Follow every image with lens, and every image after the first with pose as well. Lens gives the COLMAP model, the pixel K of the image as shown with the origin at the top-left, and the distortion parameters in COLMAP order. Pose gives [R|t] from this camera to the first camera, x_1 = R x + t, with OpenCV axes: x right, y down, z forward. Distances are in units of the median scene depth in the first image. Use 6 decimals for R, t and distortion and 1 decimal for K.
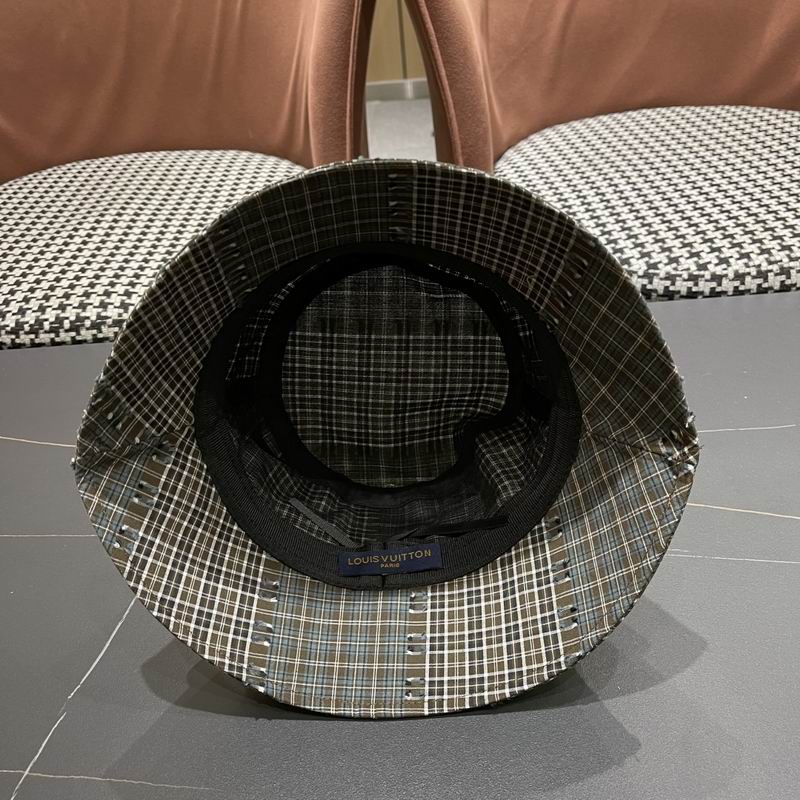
lens RADIAL K [[841.1, 0, 396.4], [0, 841.1, 400.1], [0, 0, 1]] dist [0.014698, 0.000000]
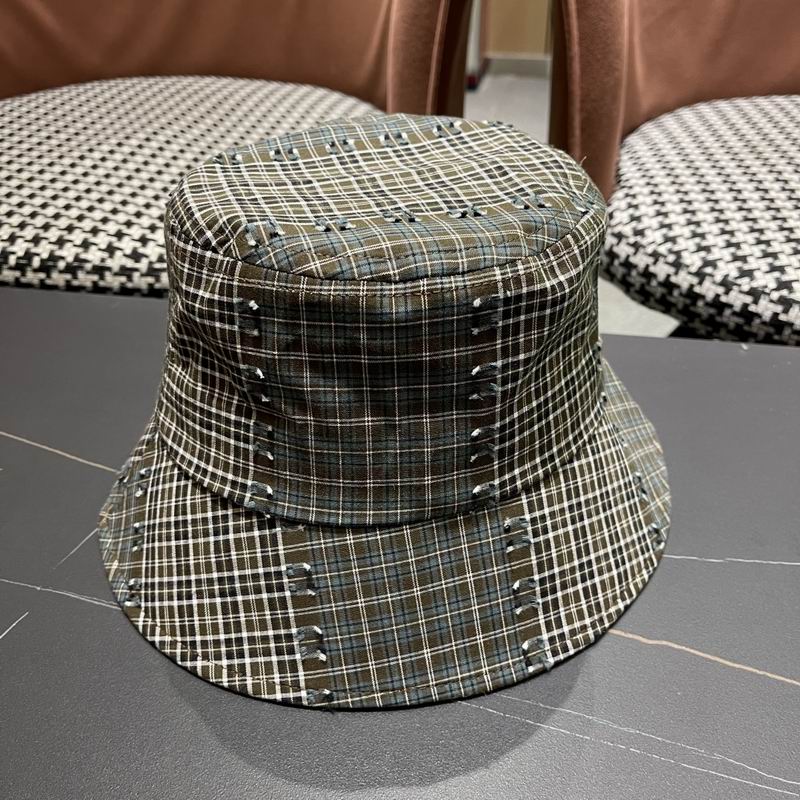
lens RADIAL K [[841.1, 0, 397.0], [0, 841.1, 408.3], [0, 0, 1]] dist [0.014698, 0.000000]
pose [[0.980962, 0.159931, -0.110165, 0.046228], [-0.157205, 0.987013, 0.033056, -0.034426], [0.114021, -0.015108, 0.993363, 0.256407]]
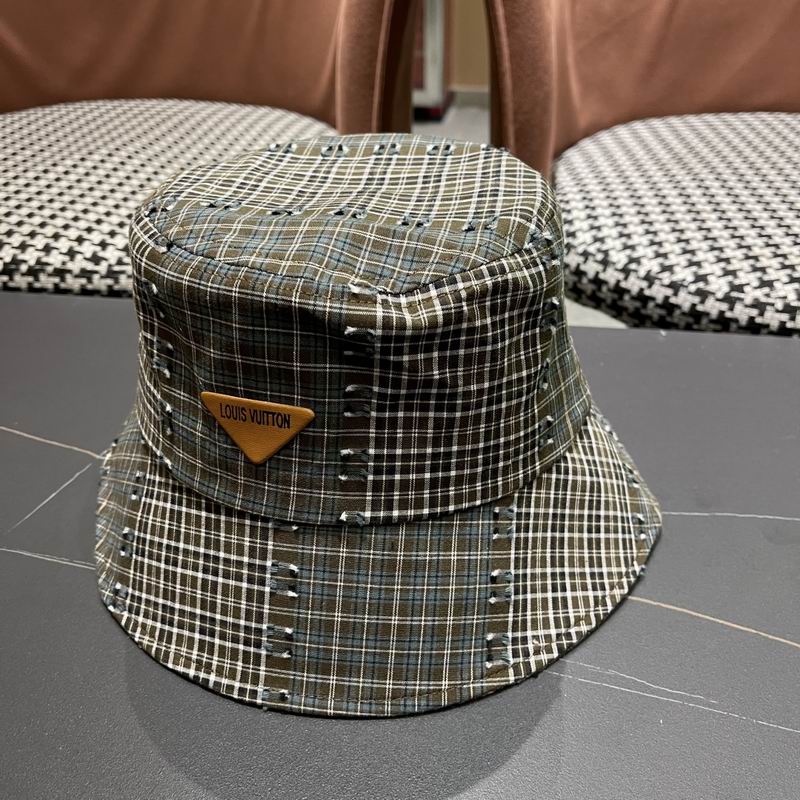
lens RADIAL K [[841.1, 0, 399.4], [0, 841.1, 408.9], [0, 0, 1]] dist [0.014698, 0.000000]
pose [[0.985837, 0.142669, -0.088148, 0.085468], [-0.144093, 0.989514, -0.009977, 0.000101], [0.085800, 0.022537, 0.996057, 0.216826]]
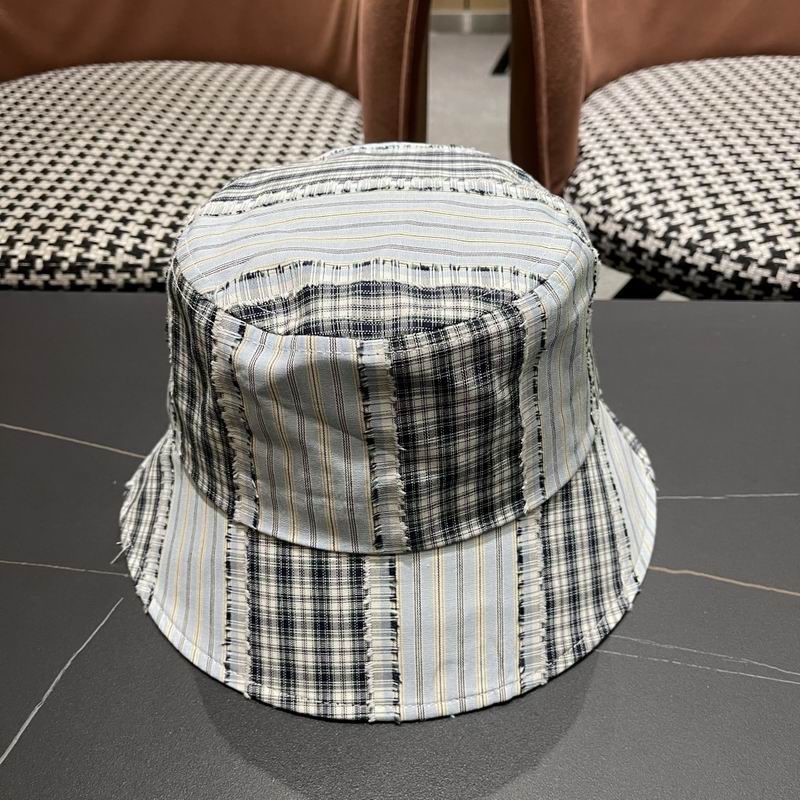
lens RADIAL K [[841.1, 0, 398.3], [0, 841.1, 399.5], [0, 0, 1]] dist [0.014698, 0.000000]
pose [[0.995746, 0.089409, -0.022268, -0.018851], [-0.087814, 0.994045, 0.064530, -0.043573], [0.027905, -0.062300, 0.997667, 0.195217]]
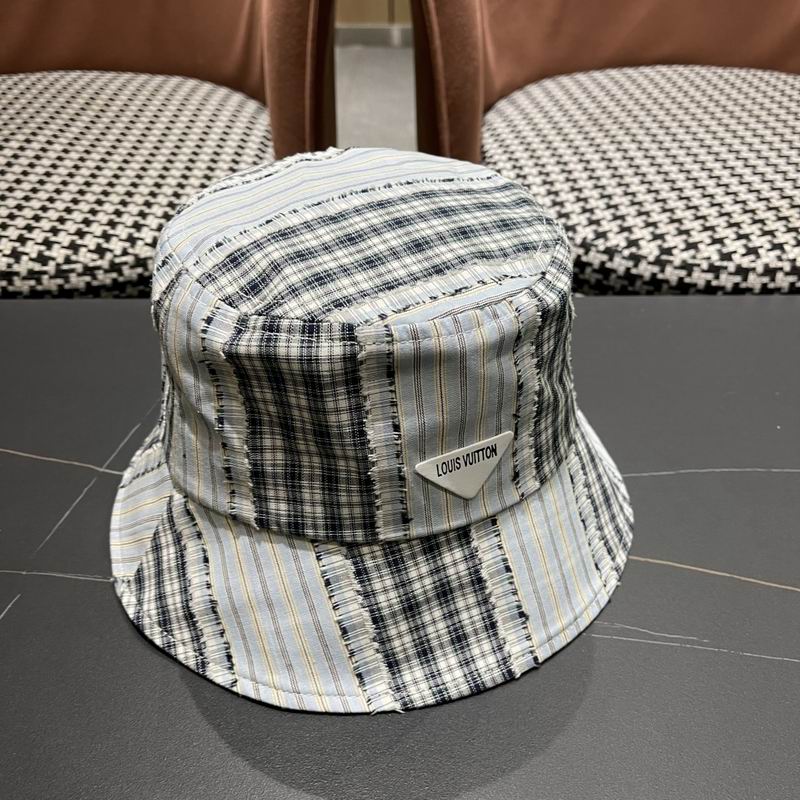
lens RADIAL K [[841.1, 0, 398.4], [0, 841.1, 407.9], [0, 0, 1]] dist [0.014698, 0.000000]
pose [[0.997144, 0.062006, 0.043127, 0.015829], [-0.064267, 0.996515, 0.053178, -0.032519], [-0.039679, -0.055798, 0.997653, 0.174807]]
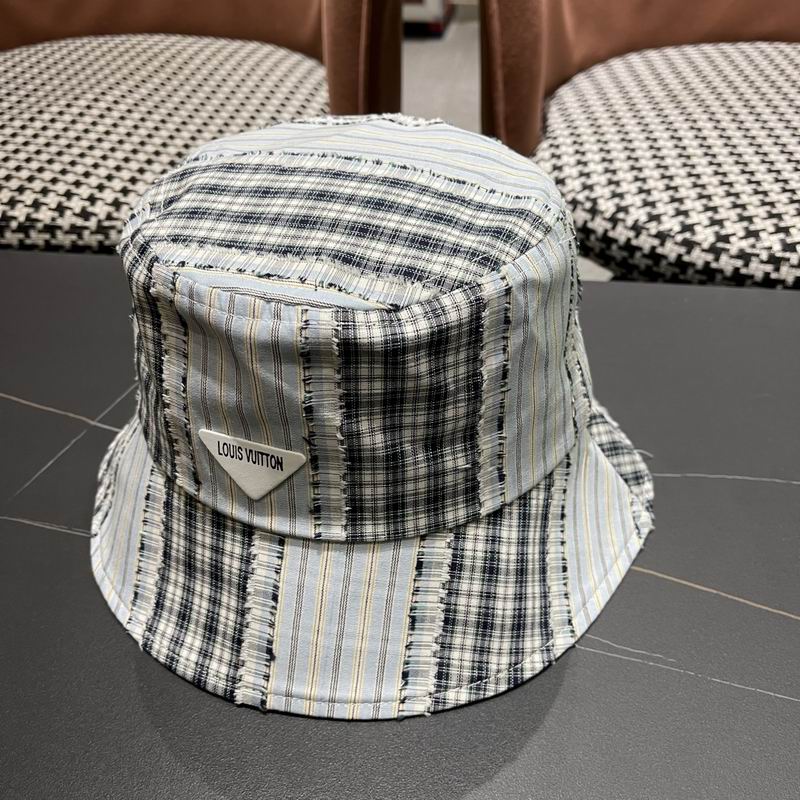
lens RADIAL K [[841.1, 0, 401.5], [0, 841.1, 406.6], [0, 0, 1]] dist [0.014698, 0.000000]
pose [[0.987115, 0.137784, -0.081354, 0.098774], [-0.131060, 0.987900, 0.082922, -0.033462], [0.091795, -0.071192, 0.993230, 0.202730]]
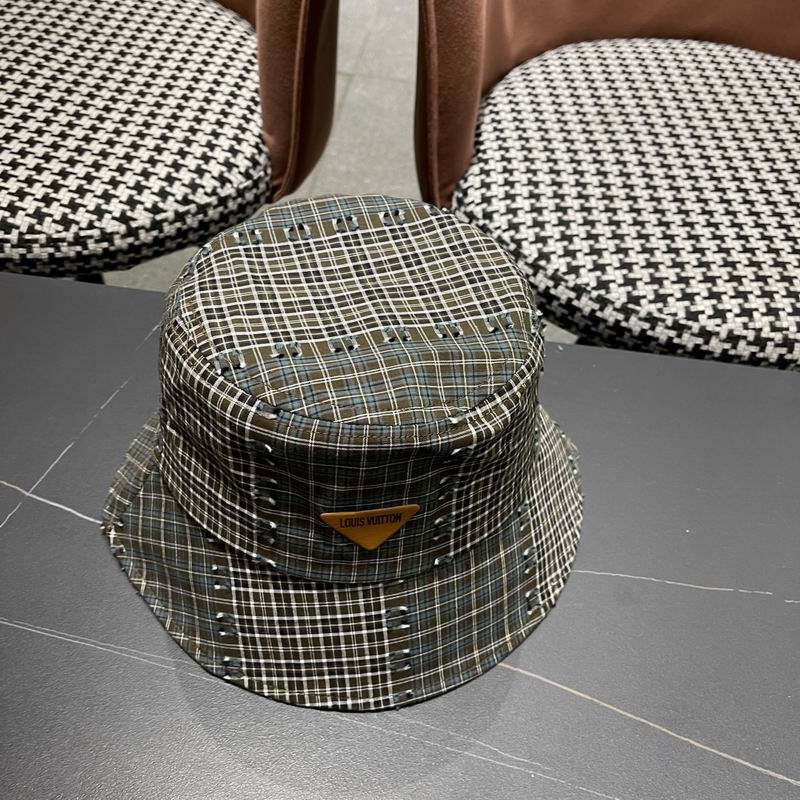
lens RADIAL K [[841.1, 0, 398.8], [0, 841.1, 405.7], [0, 0, 1]] dist [0.014698, 0.000000]
pose [[0.982273, 0.183333, 0.039109, 0.068097], [-0.187409, 0.955640, 0.227222, -0.200625], [0.004283, -0.230523, 0.973057, 0.185983]]
